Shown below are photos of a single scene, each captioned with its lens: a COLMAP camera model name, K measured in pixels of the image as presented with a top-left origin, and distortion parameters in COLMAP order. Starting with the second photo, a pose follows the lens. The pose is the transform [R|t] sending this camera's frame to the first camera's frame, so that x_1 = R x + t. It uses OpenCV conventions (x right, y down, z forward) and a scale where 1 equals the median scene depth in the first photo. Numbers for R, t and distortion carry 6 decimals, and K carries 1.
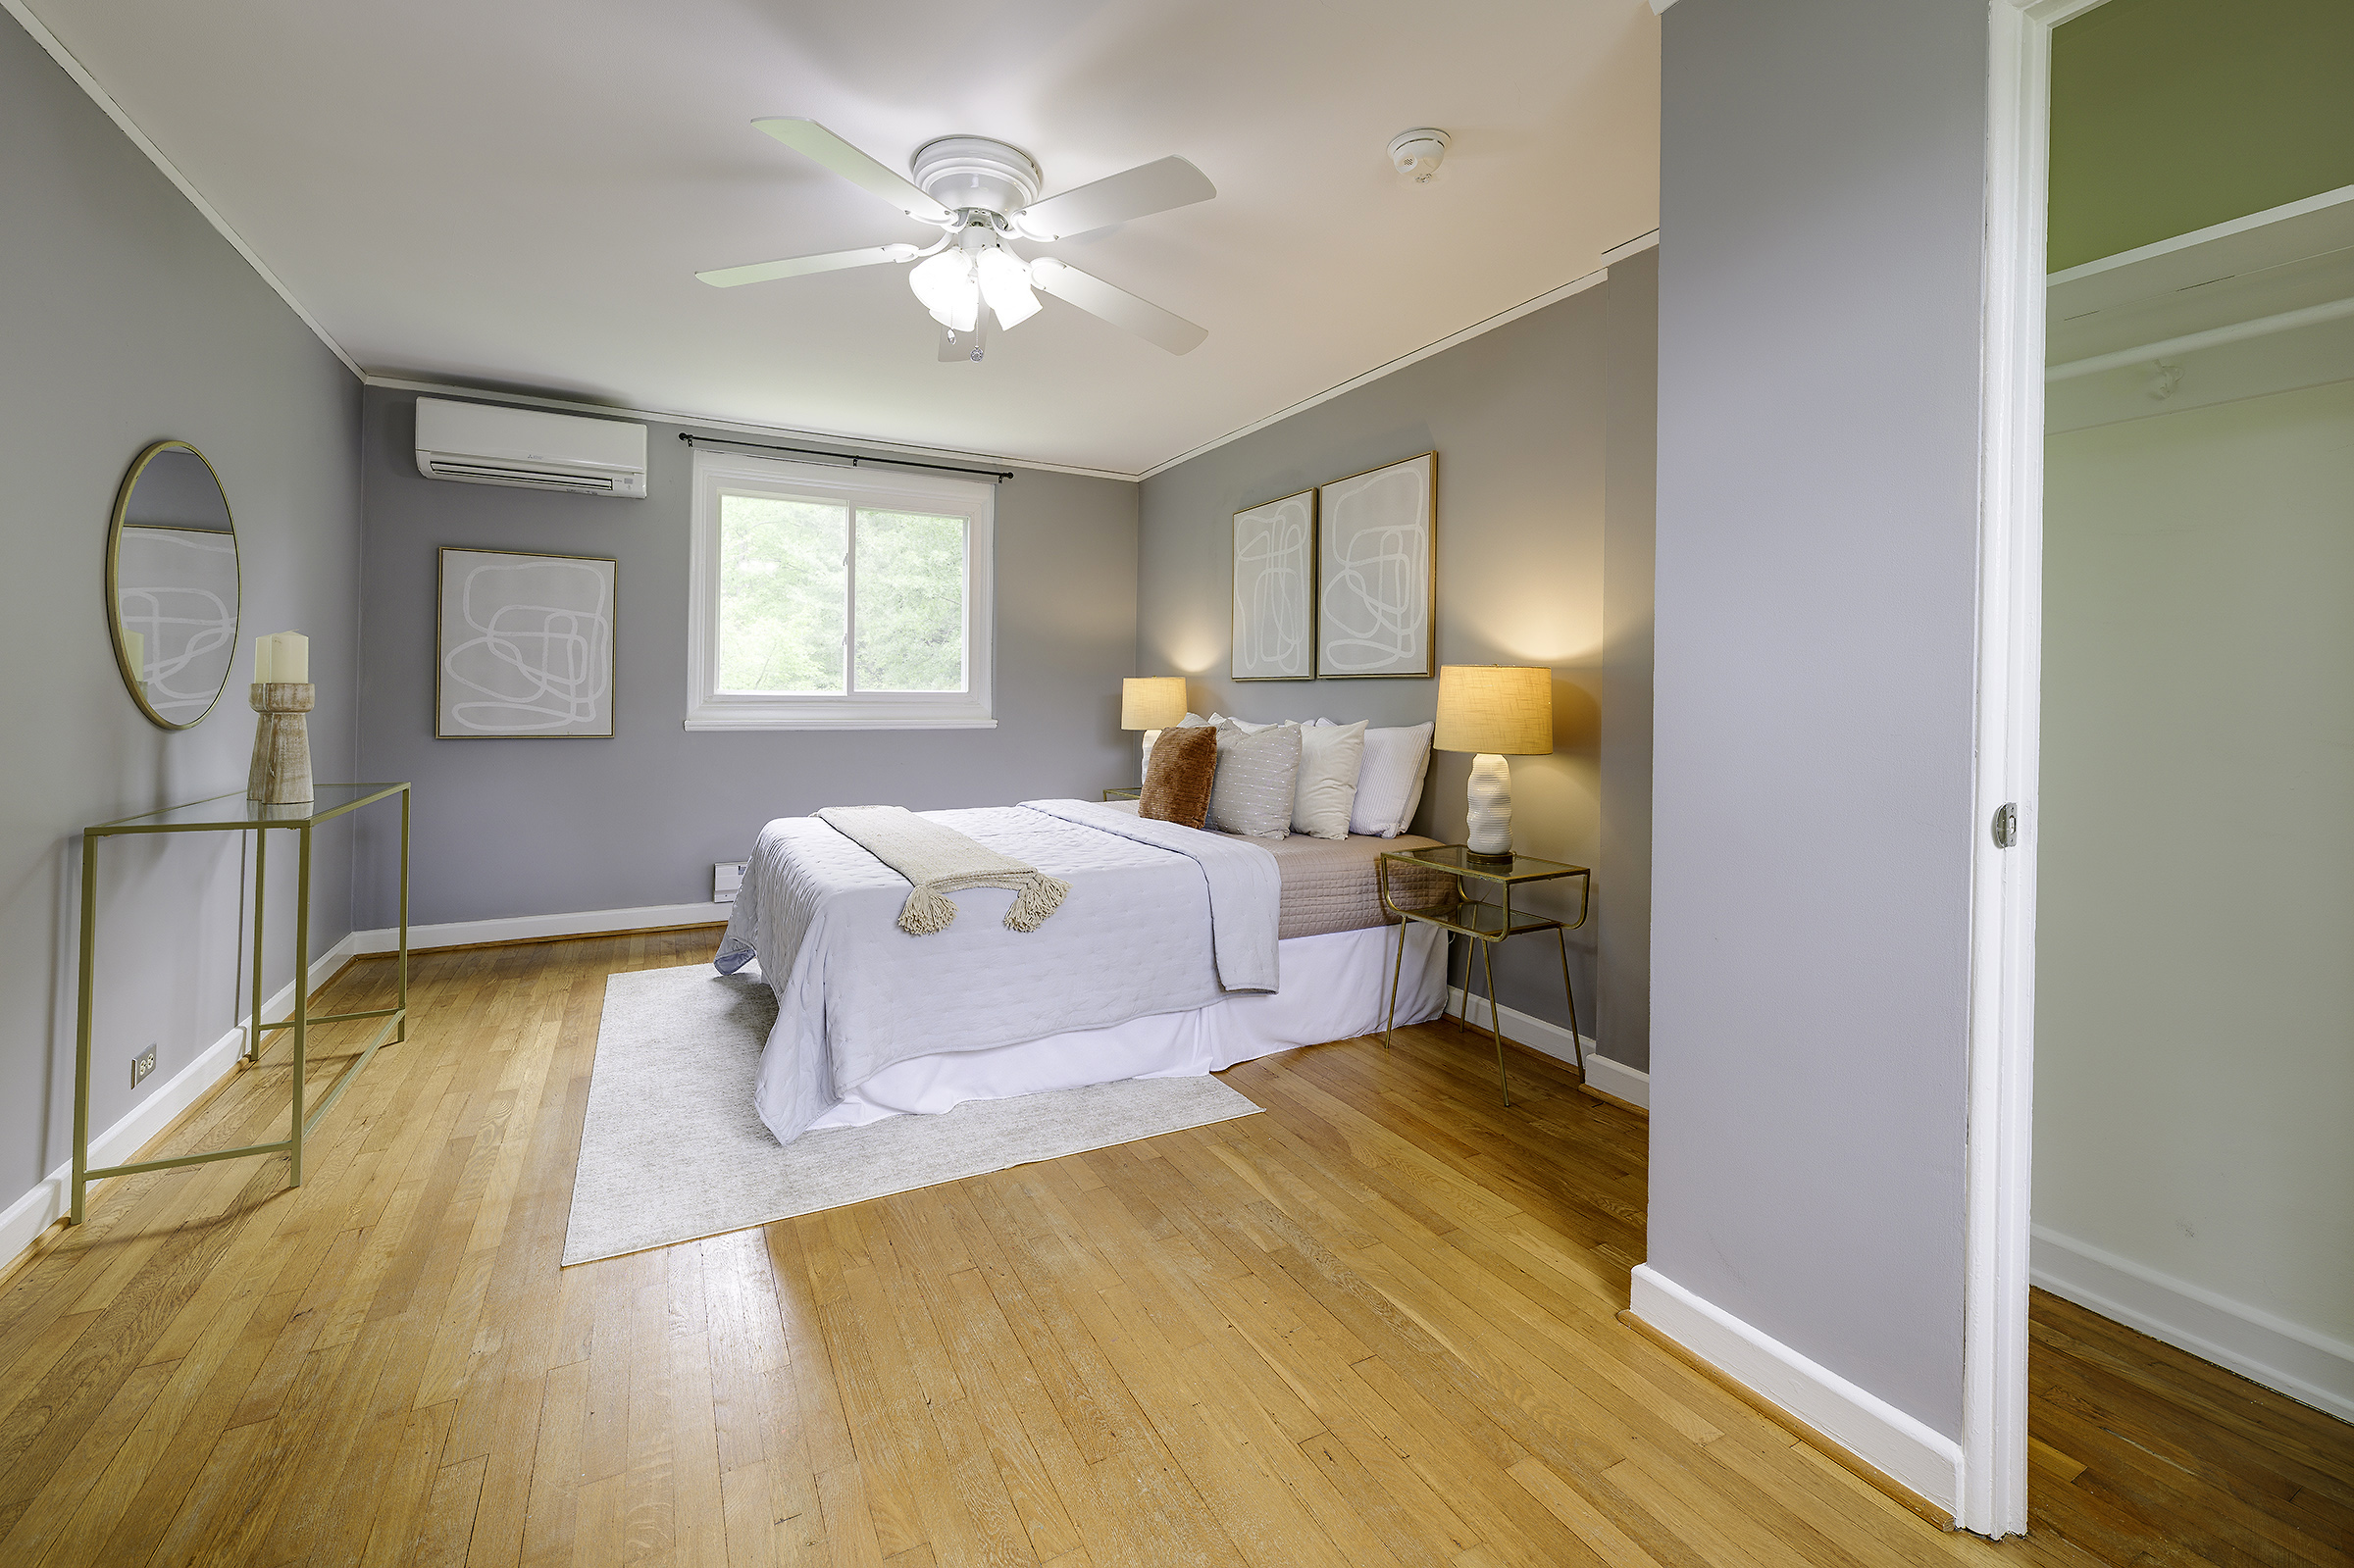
lens RADIAL K [[944.9, 0, 1208.7], [0, 944.9, 689.5], [0, 0, 1]] dist [-0.000118, -0.000204]
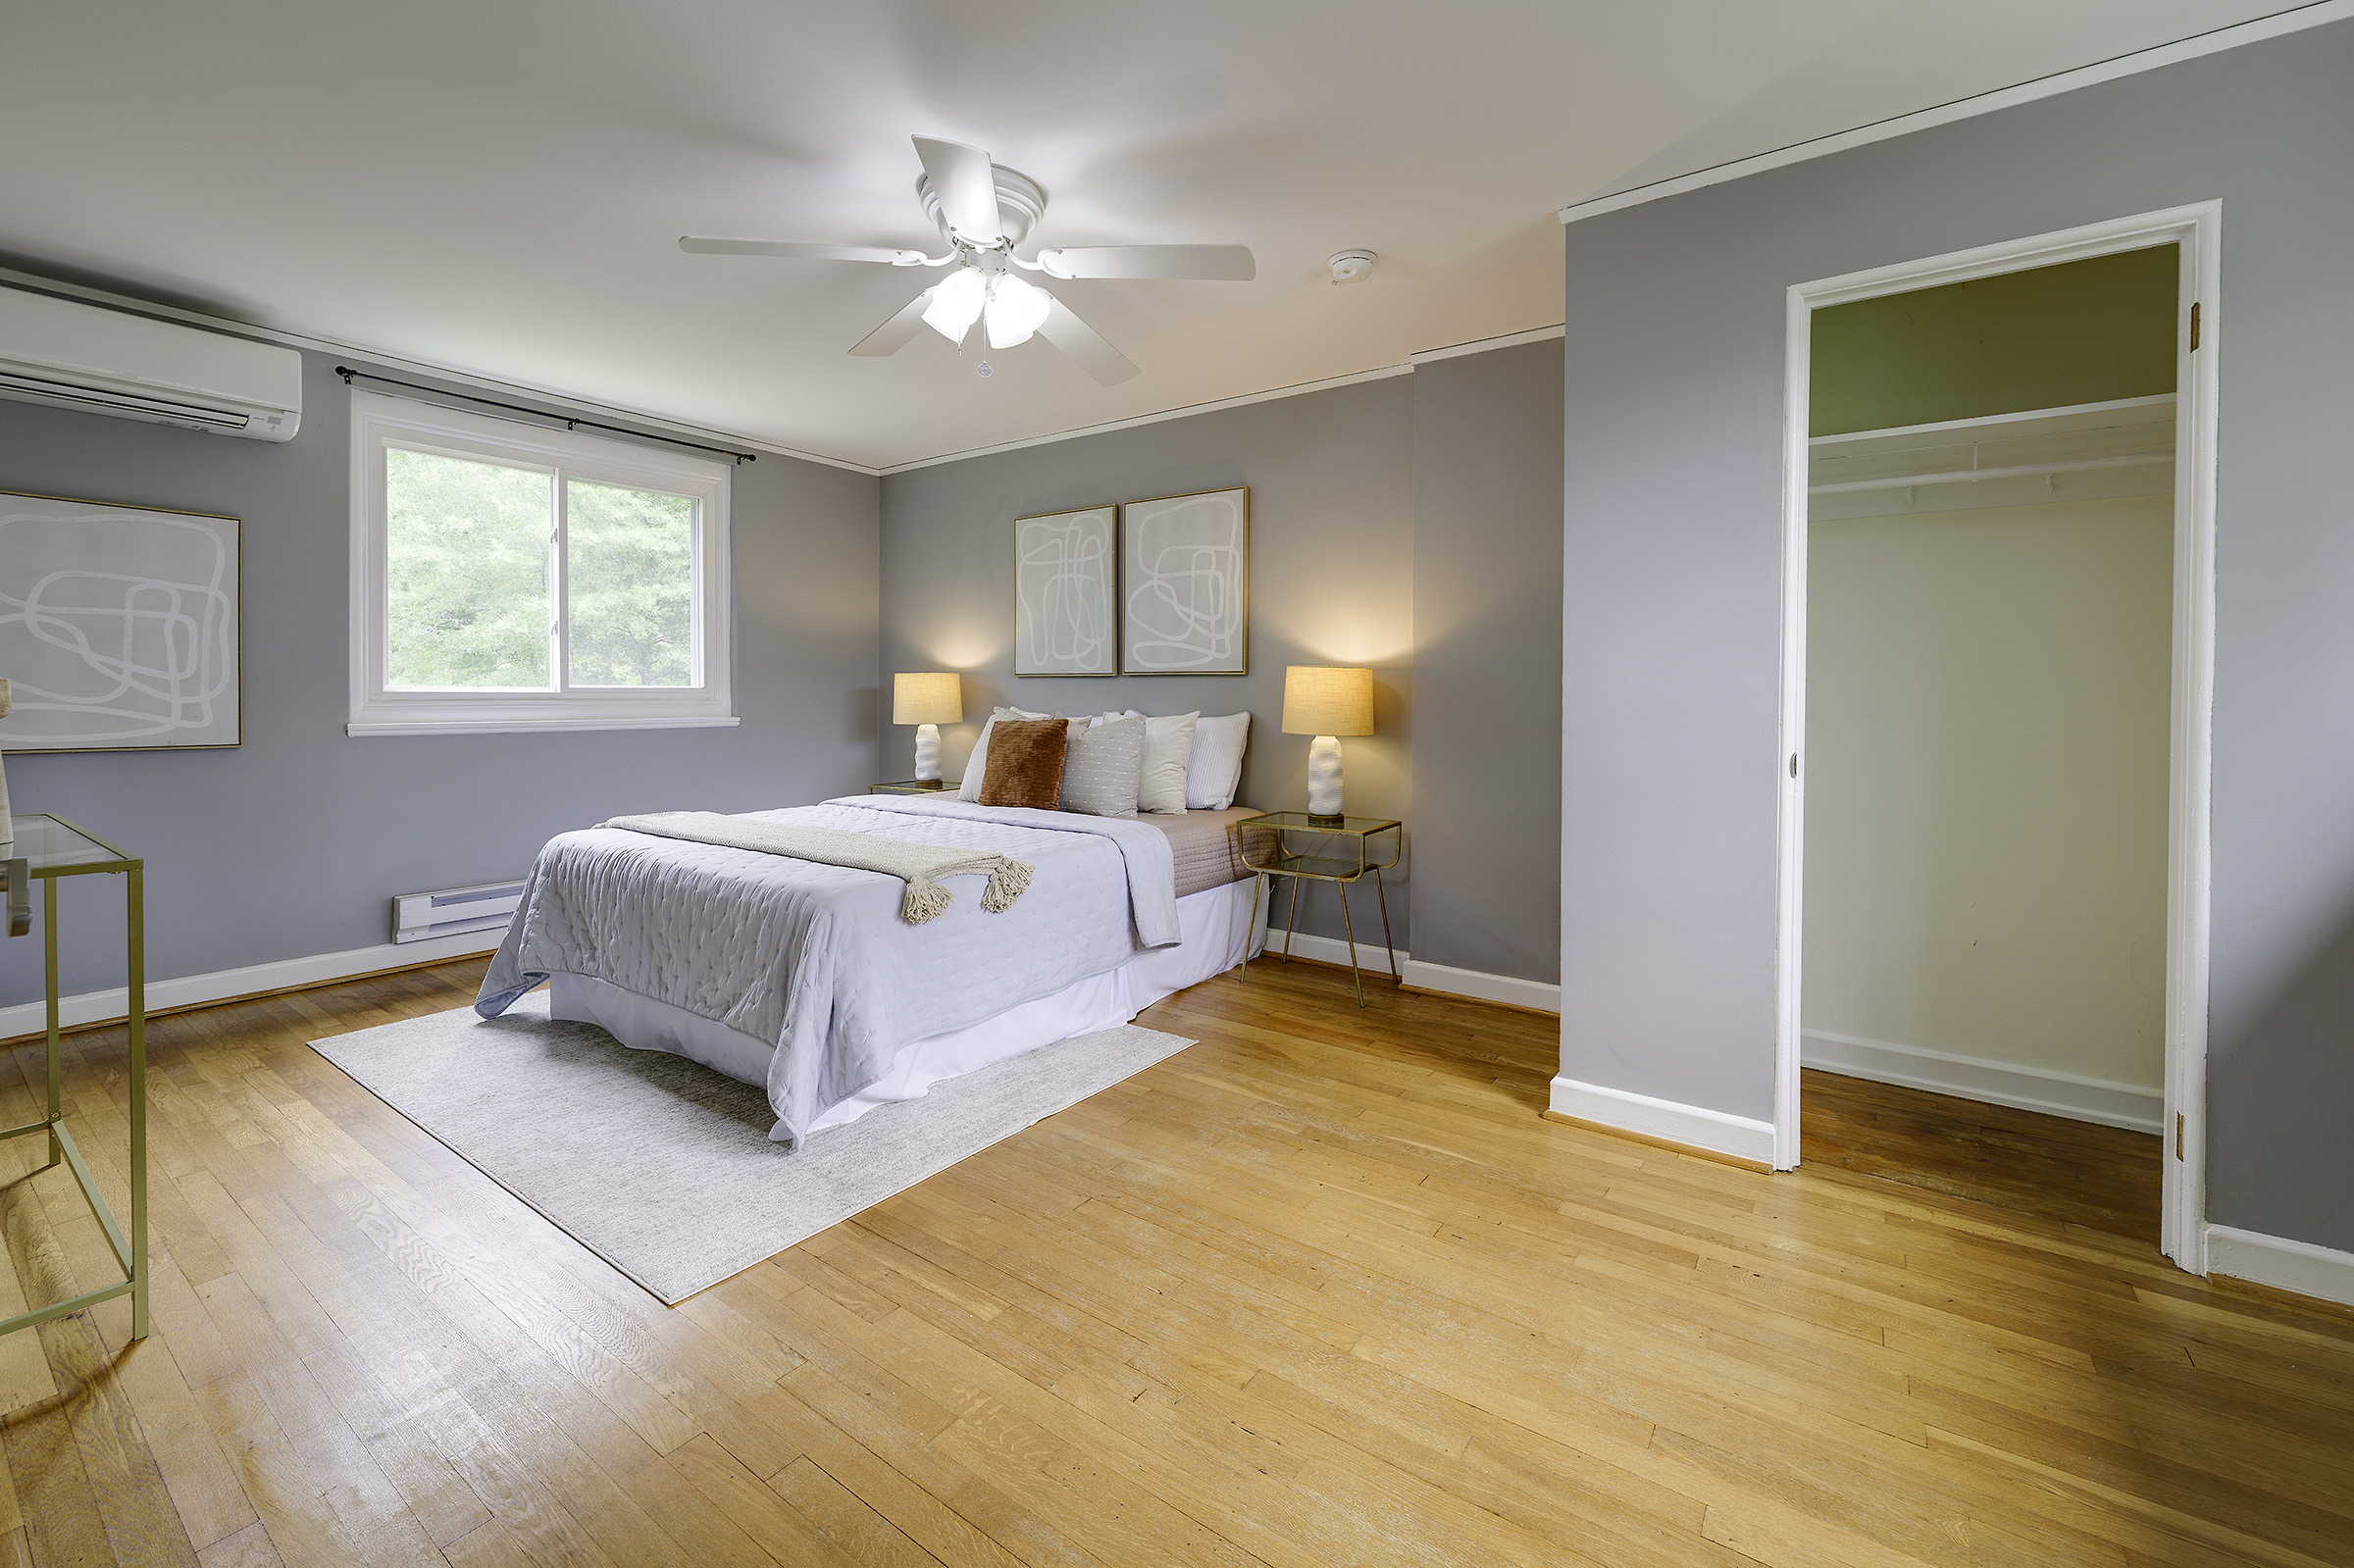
lens RADIAL K [[916.7, 0, 1173.9], [0, 916.7, 693.5], [0, 0, 1]] dist [-0.000539, 0.000138]
pose [[0.903913, -0.005035, 0.427687, -0.334675], [0.000250, 0.999937, 0.011243, -0.002272], [-0.427717, -0.010056, 0.903857, -0.014306]]
